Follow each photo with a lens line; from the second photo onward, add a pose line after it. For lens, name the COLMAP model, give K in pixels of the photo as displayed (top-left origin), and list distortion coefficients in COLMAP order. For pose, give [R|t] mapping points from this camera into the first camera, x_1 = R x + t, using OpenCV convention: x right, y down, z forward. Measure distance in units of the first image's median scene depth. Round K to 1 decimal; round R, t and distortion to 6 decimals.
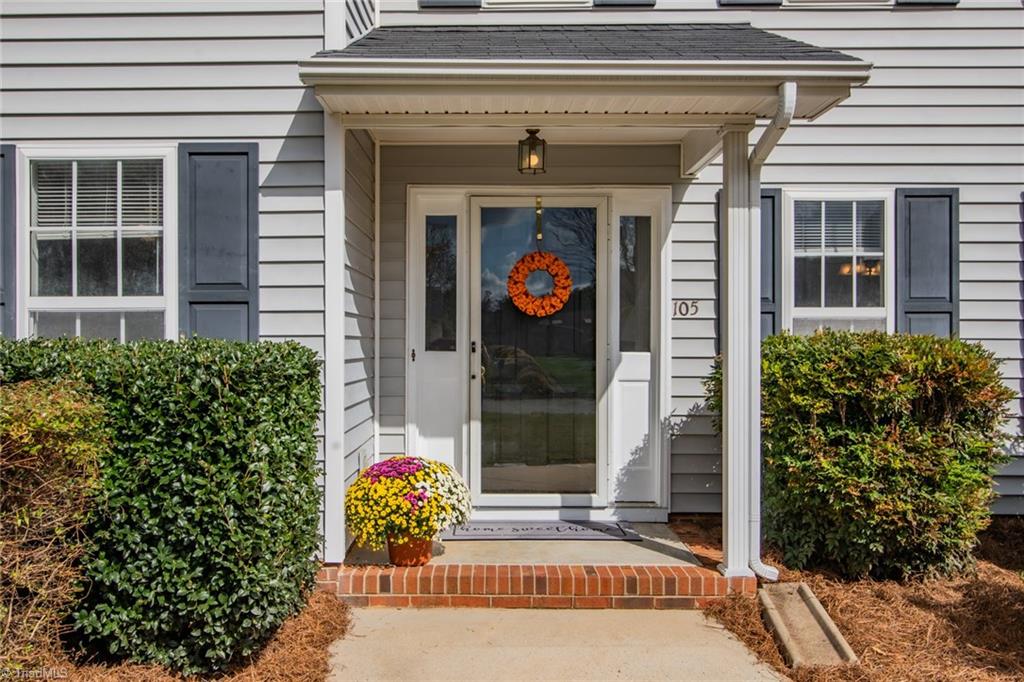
lens RADIAL K [[831.7, 0, 512.0], [0, 831.7, 341.0], [0, 0, 1]] dist [-0.005159, -0.001922]
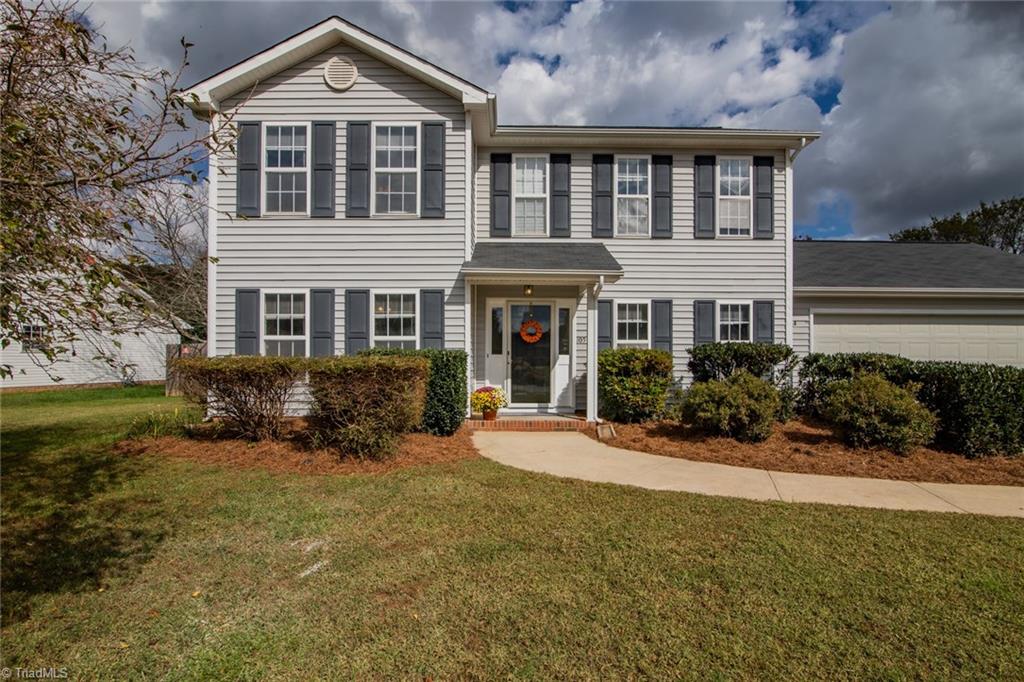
lens RADIAL K [[467.1, 0, 512.0], [0, 467.1, 341.0], [0, 0, 1]] dist [-0.000641, -0.000227]
pose [[0.999867, 0.003617, -0.015897, -0.009589], [-0.004132, 0.999464, -0.032483, 0.023204], [0.015771, 0.032545, 0.999346, -0.802925]]
